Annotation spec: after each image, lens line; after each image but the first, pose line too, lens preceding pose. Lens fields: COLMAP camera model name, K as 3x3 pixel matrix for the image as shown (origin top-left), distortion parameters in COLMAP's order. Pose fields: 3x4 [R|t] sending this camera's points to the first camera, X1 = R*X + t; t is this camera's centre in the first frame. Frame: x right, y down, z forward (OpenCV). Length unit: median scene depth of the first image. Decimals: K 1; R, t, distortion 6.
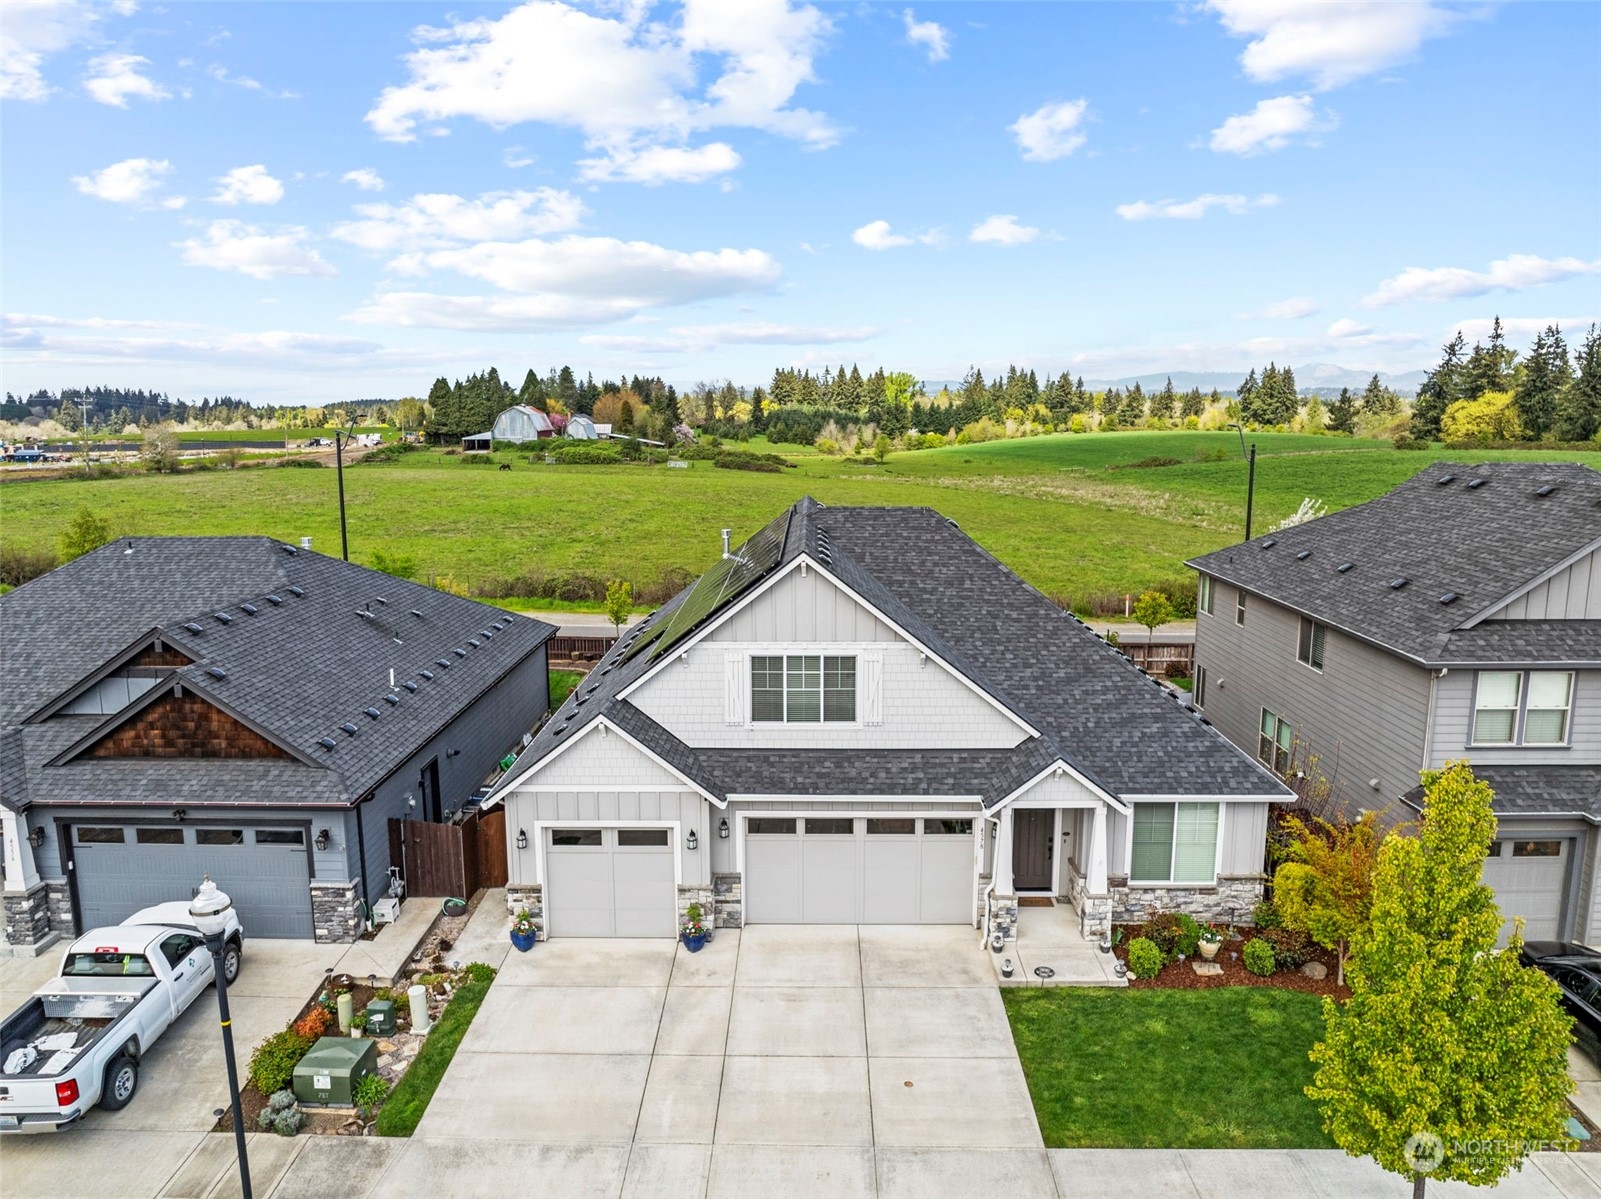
lens RADIAL K [[1132.1, 0, 800.5], [0, 1132.1, 599.5], [0, 0, 1]] dist [-0.034014, -0.004271]
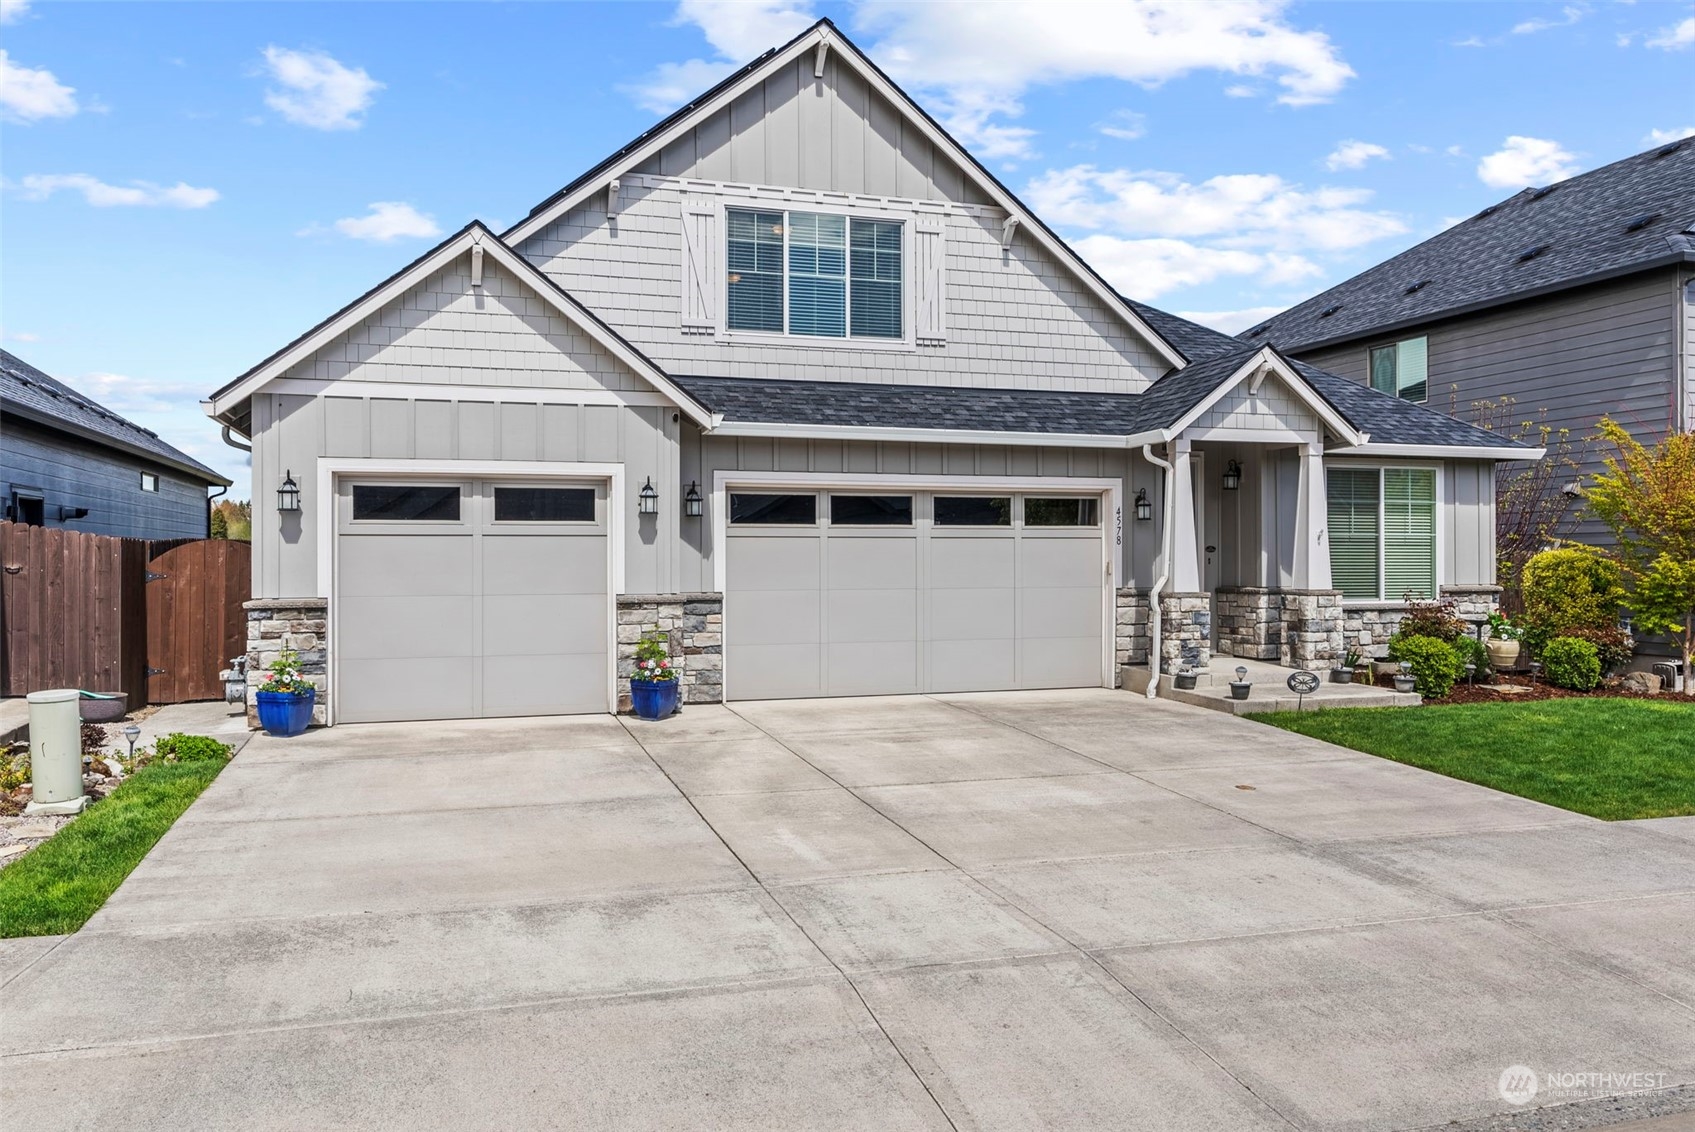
lens RADIAL K [[1239.5, 0, 847.5], [0, 1239.5, 566.0], [0, 0, 1]] dist [0.001932, 0.001178]
pose [[0.948631, -0.000983, 0.316383, -0.183239], [0.052461, 0.986641, -0.154233, 0.324741], [-0.312005, 0.162908, 0.936010, 0.430351]]
